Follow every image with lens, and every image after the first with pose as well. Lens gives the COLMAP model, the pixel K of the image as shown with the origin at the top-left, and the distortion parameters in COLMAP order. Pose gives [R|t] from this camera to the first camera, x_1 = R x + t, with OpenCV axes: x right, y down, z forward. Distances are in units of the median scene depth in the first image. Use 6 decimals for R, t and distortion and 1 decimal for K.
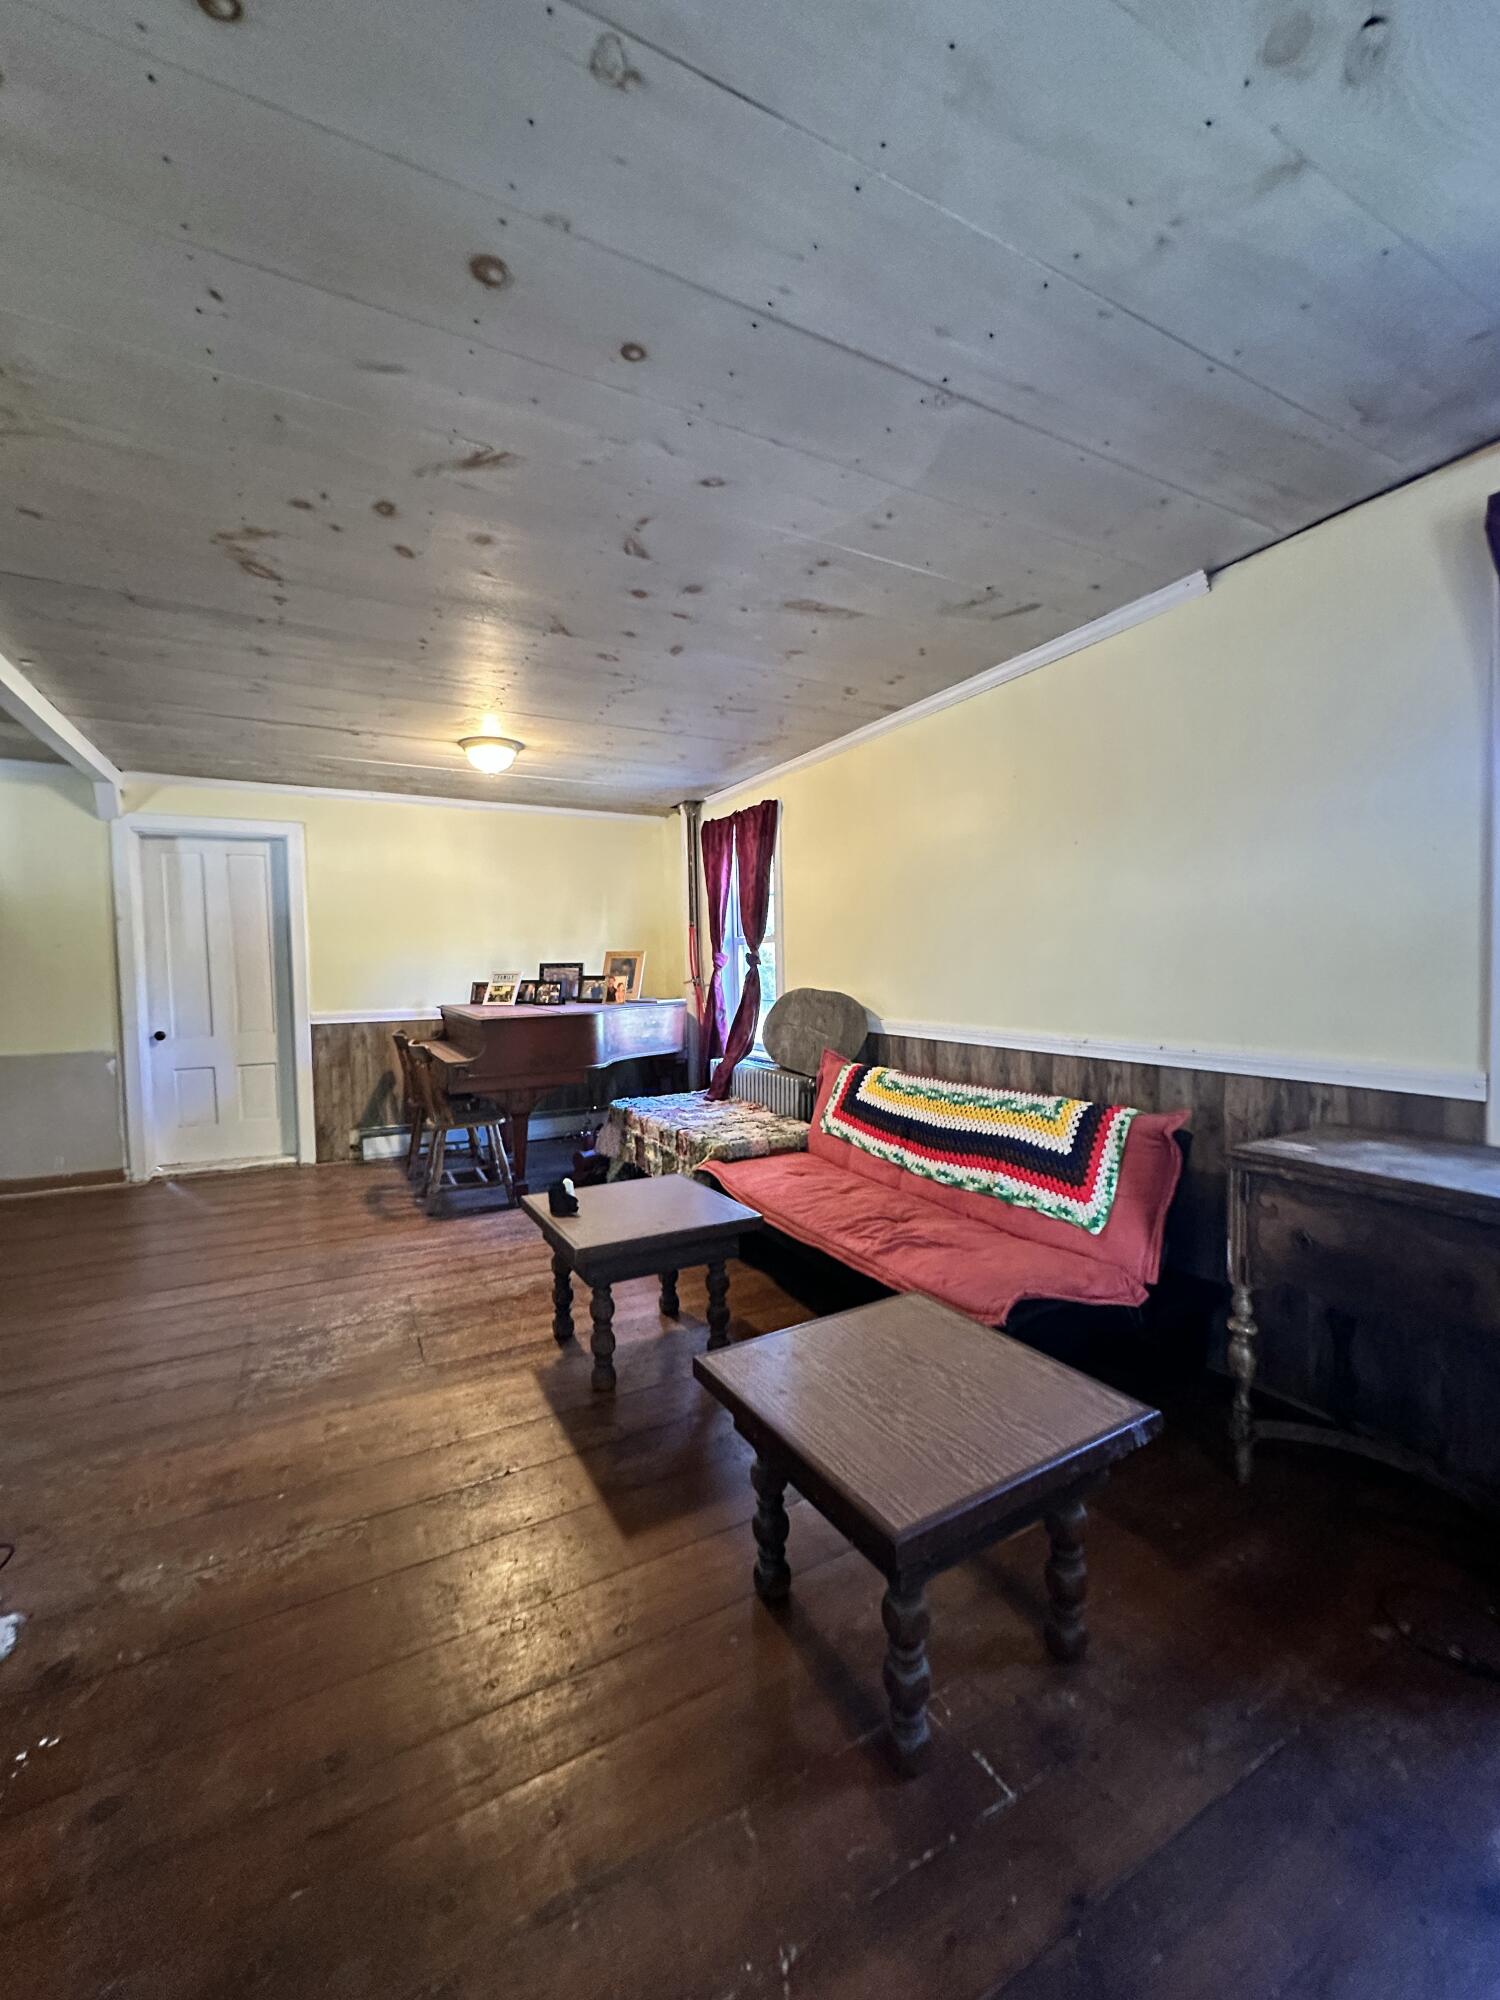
lens RADIAL K [[802.7, 0, 750.0], [0, 802.7, 1000.0], [0, 0, 1]] dist [-0.005113, 0.002268]
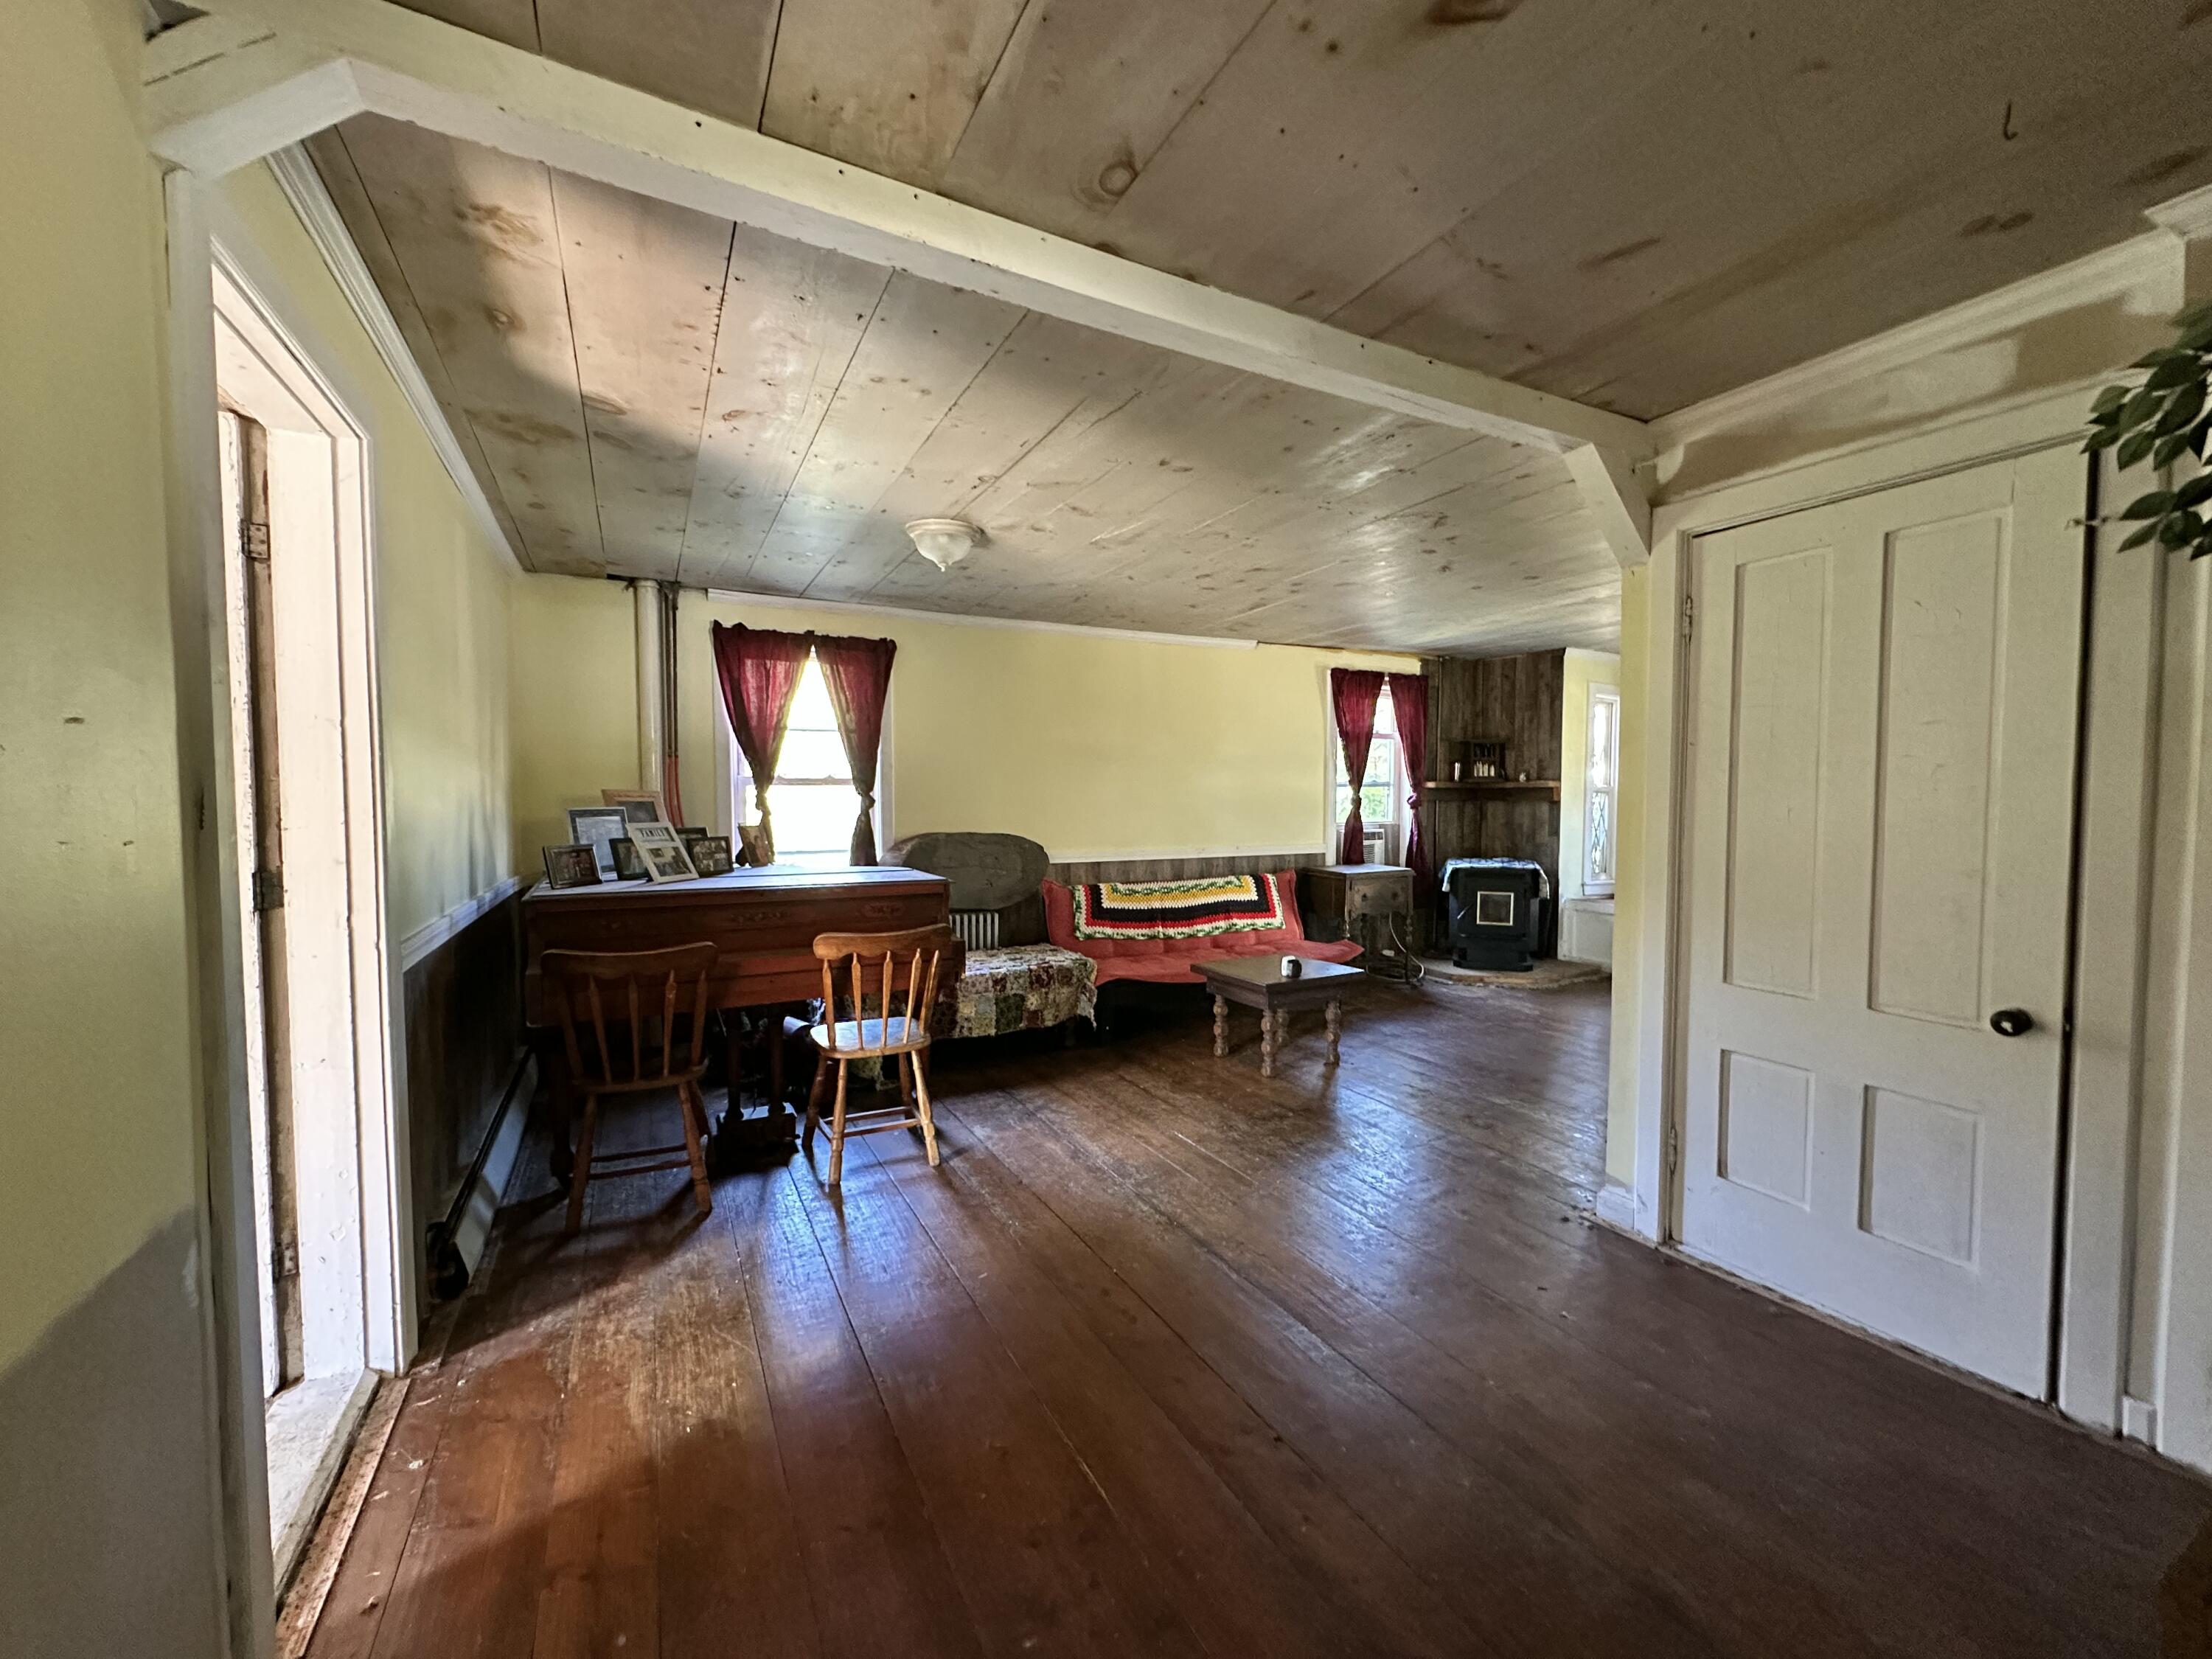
lens RADIAL K [[887.7, 0, 1106.0], [0, 887.7, 829.5], [0, 0, 1]] dist [-0.005113, 0.002268]
pose [[0.006437, -0.024861, 0.999670, -1.985286], [0.044742, 0.998697, 0.024549, -0.068081], [-0.998978, 0.044570, 0.007541, 1.411035]]
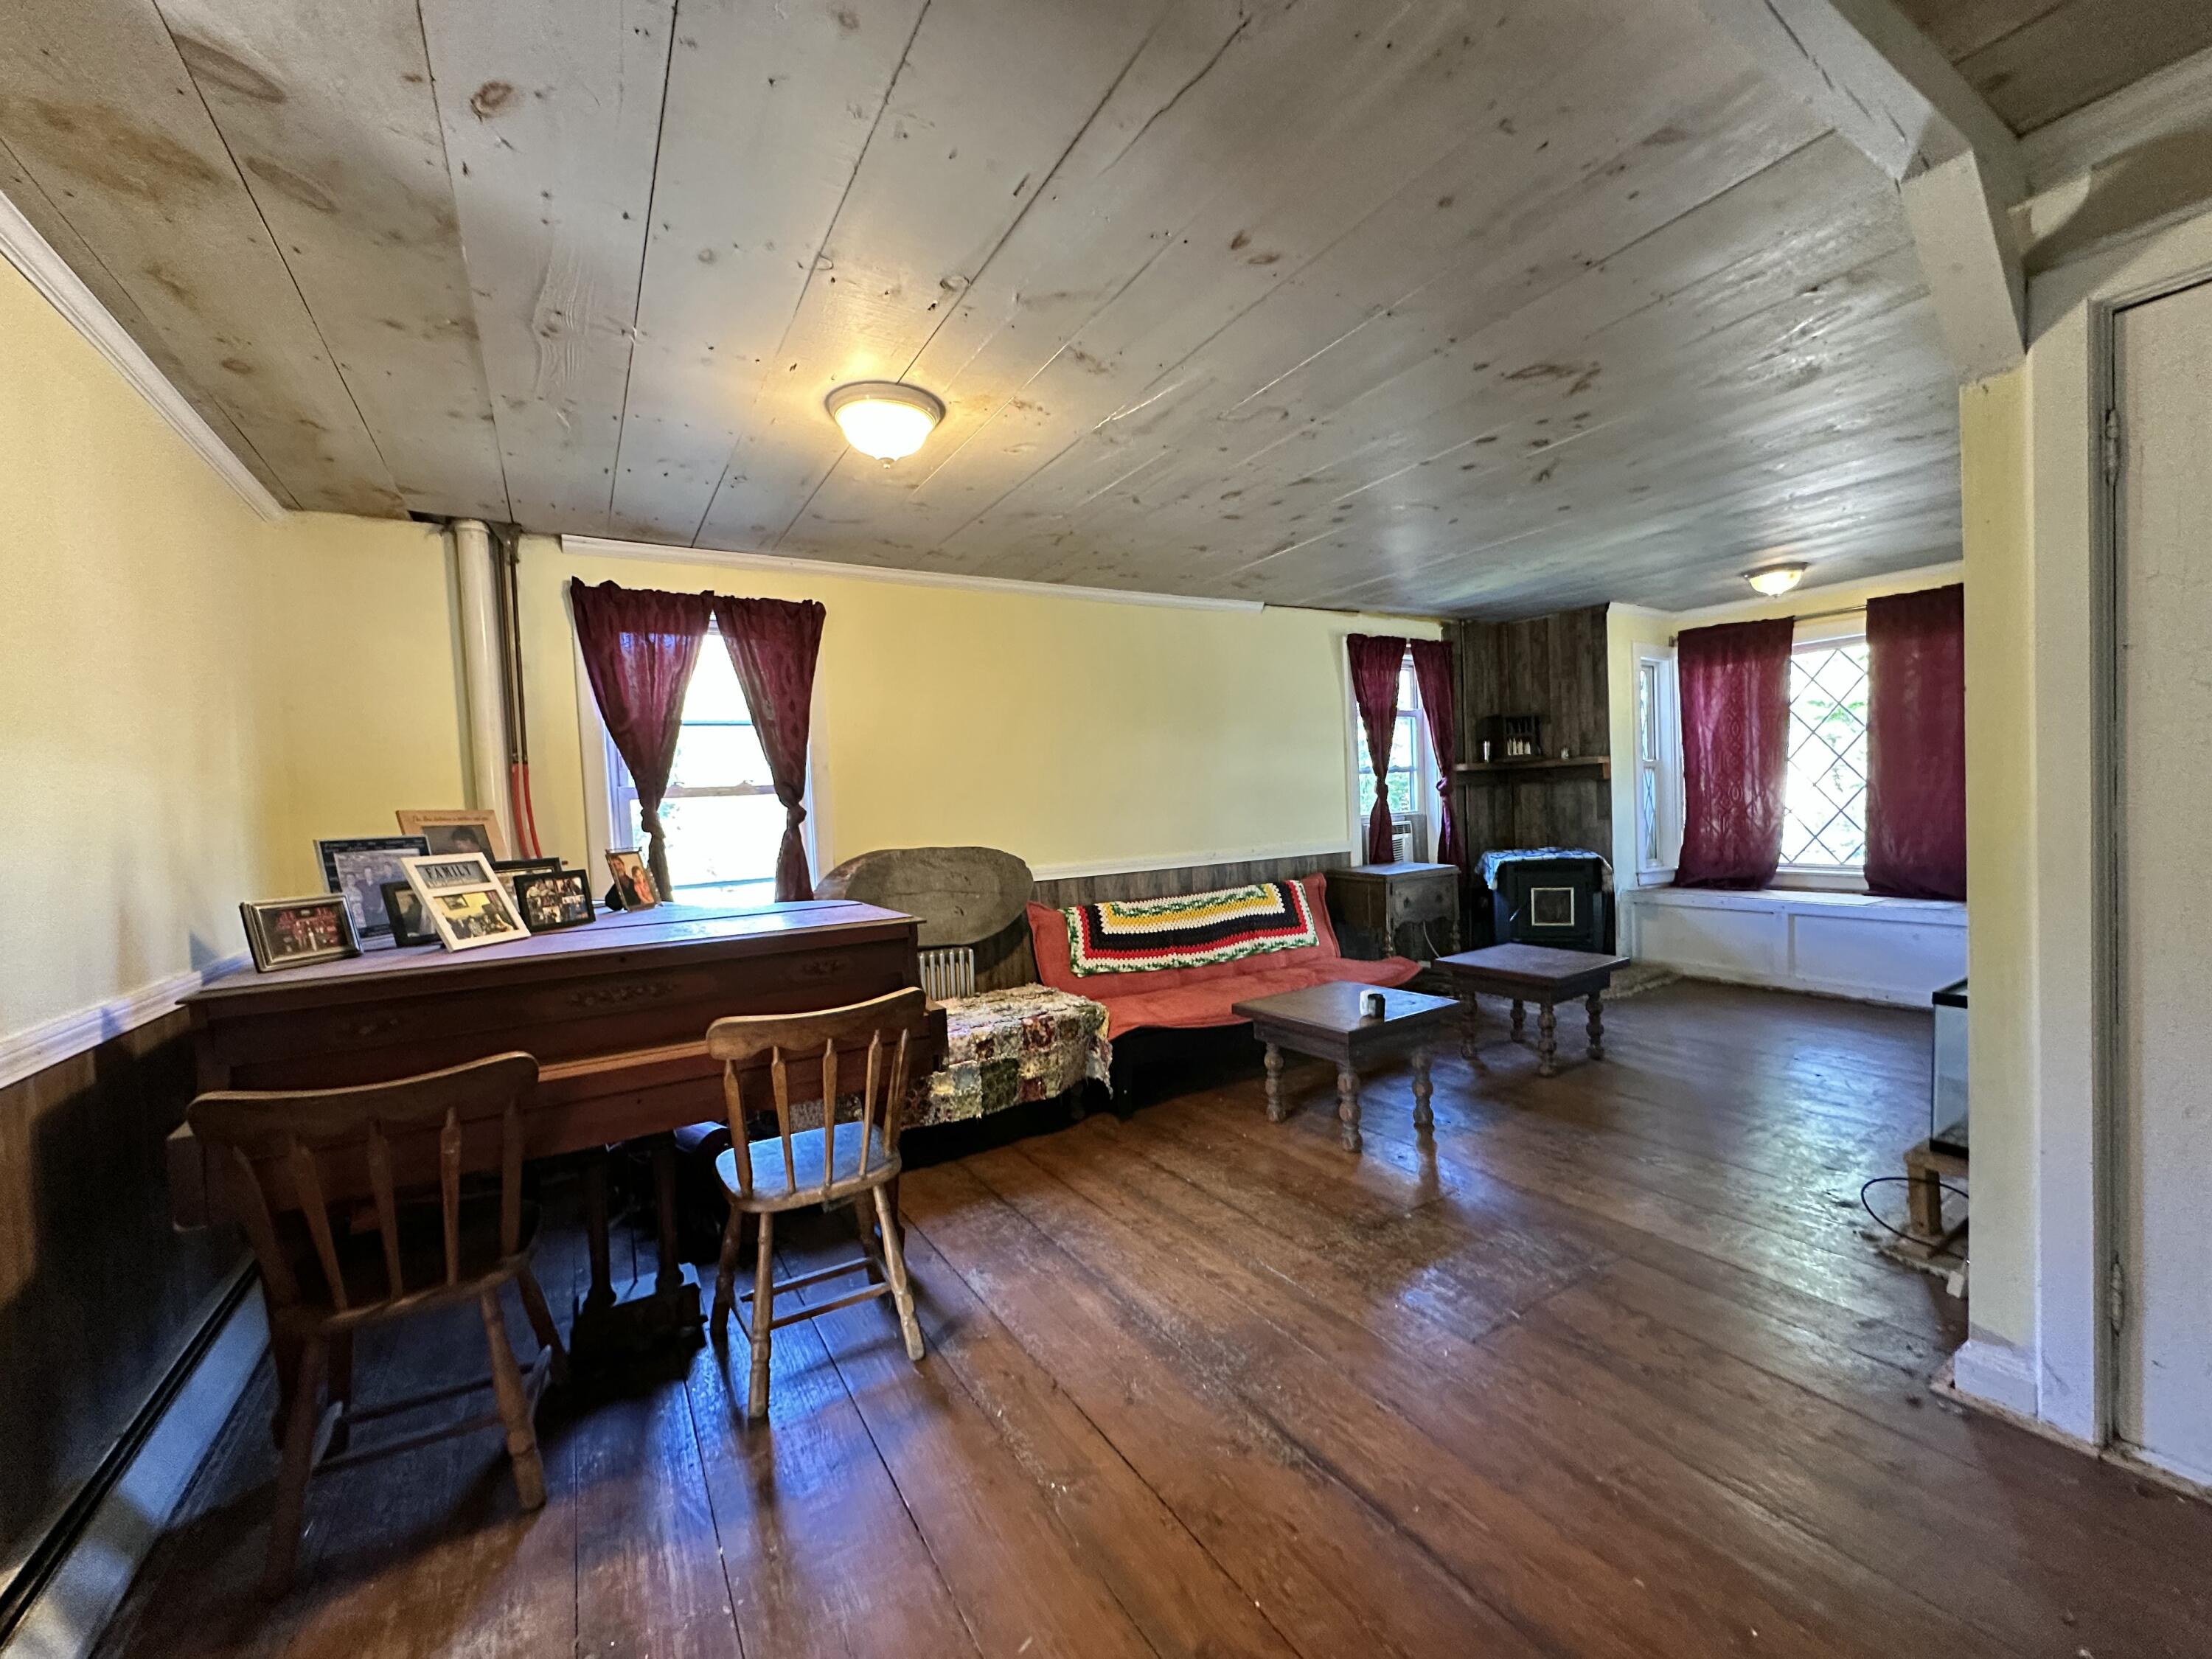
lens RADIAL K [[887.7, 0, 1106.0], [0, 887.7, 829.5], [0, 0, 1]] dist [-0.005113, 0.002268]
pose [[-0.055471, -0.013635, 0.998367, -1.541988], [0.091203, 0.995657, 0.018666, -0.058600], [-0.994286, 0.092090, -0.053987, 1.514478]]
